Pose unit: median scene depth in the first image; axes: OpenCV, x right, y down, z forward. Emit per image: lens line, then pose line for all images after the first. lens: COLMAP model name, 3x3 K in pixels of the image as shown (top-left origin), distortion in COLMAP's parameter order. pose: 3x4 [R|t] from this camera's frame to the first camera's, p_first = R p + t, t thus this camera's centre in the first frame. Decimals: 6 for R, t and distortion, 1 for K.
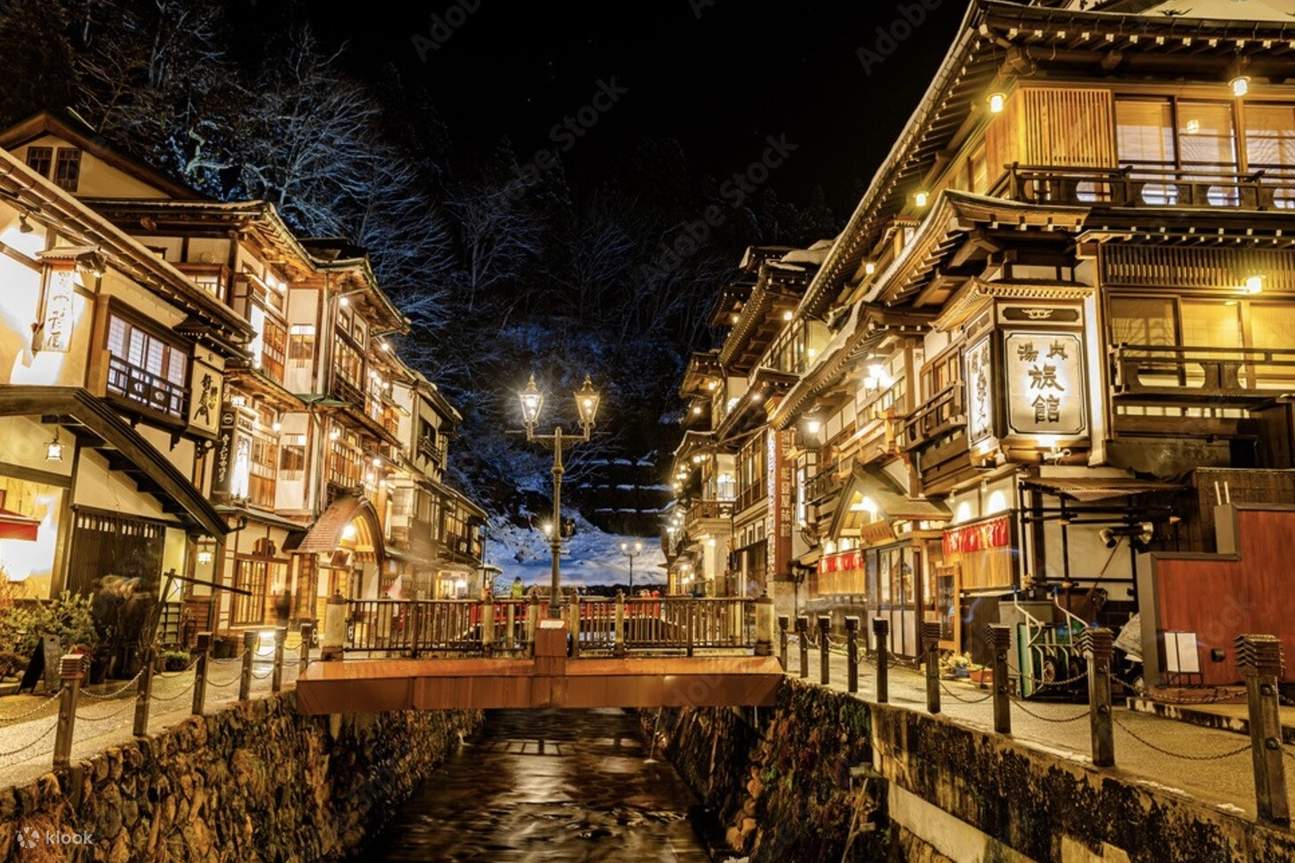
lens RADIAL K [[995.5, 0, 635.5], [0, 995.5, 421.2], [0, 0, 1]] dist [-0.023534, 0.042552]
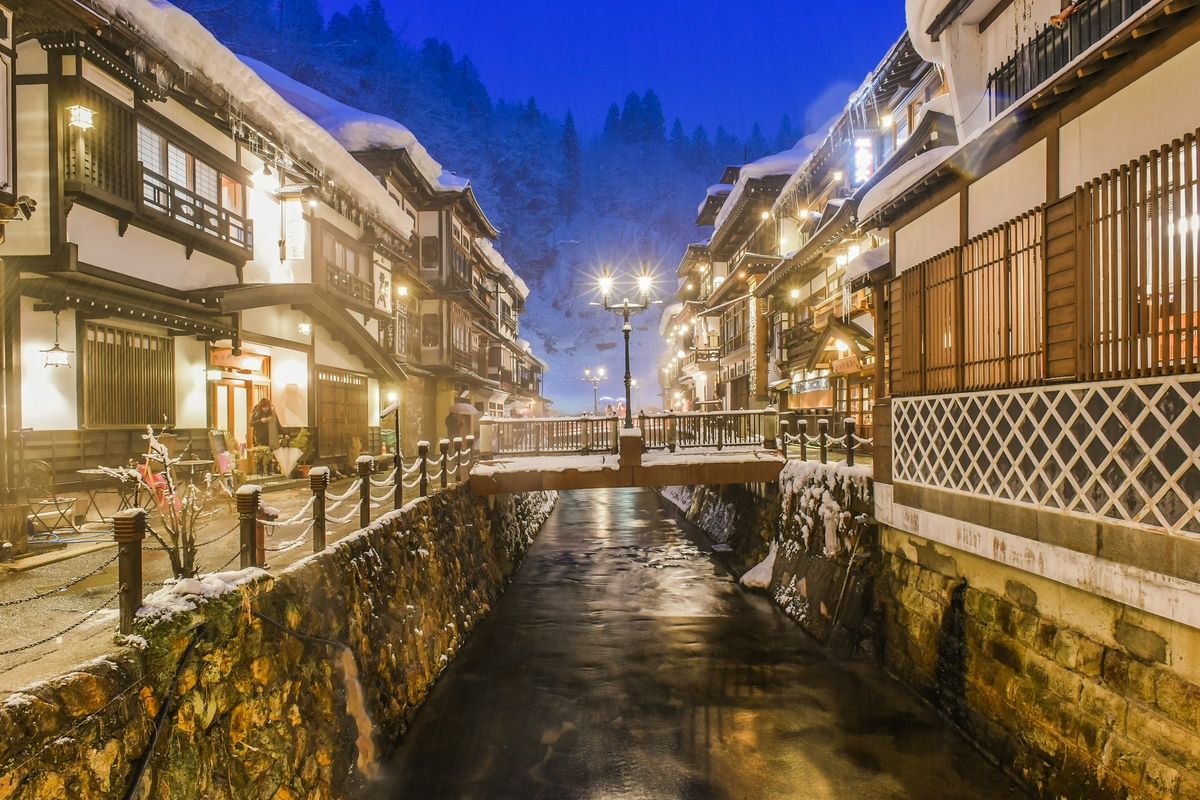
lens RADIAL K [[673.7, 0, 598.0], [0, 673.7, 418.4], [0, 0, 1]] dist [0.005739, 0.000931]
pose [[0.998699, -0.031886, -0.039794, -0.088285], [0.038368, 0.983902, 0.174539, 0.002787], [0.033588, -0.175838, 0.983846, -0.000402]]
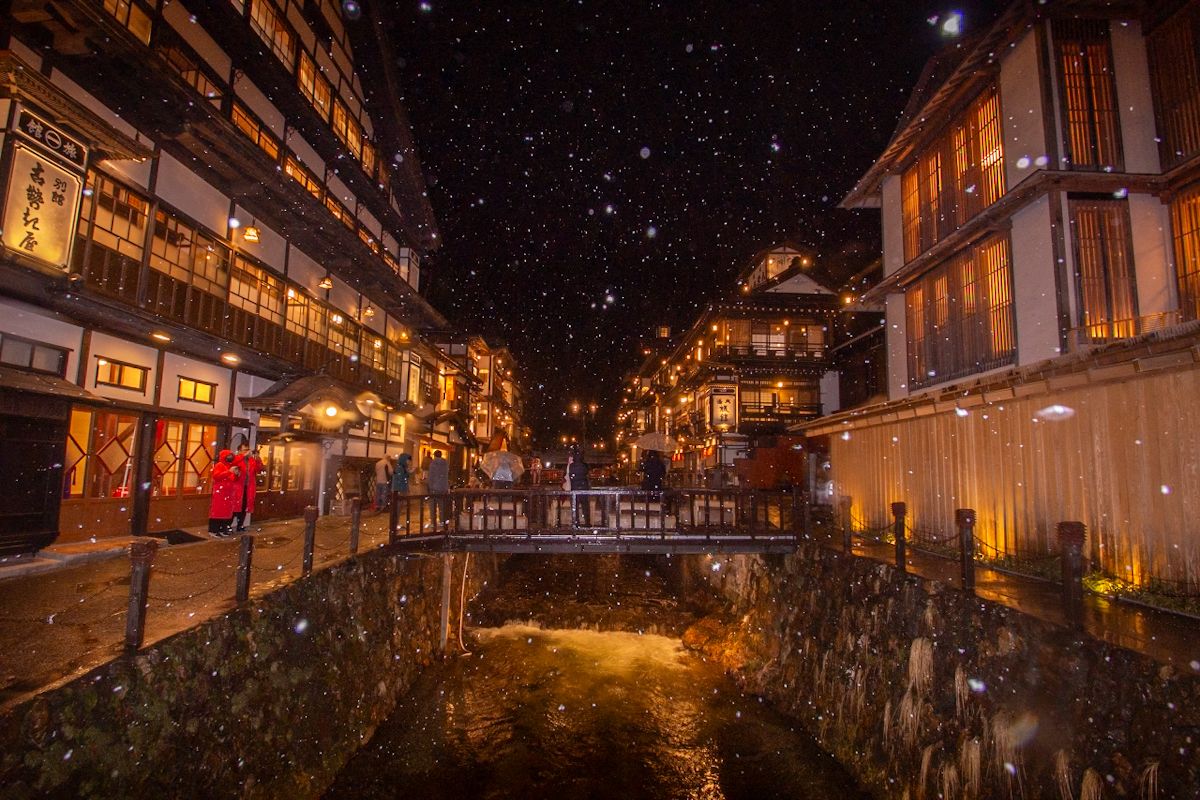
lens RADIAL K [[585.4, 0, 563.4], [0, 585.4, 407.3], [0, 0, 1]] dist [-0.002901, -0.008097]
pose [[0.998631, -0.000331, -0.052300, -0.048288], [0.003916, 0.997646, 0.068458, -0.152301], [0.052154, -0.068569, 0.996282, -0.895707]]
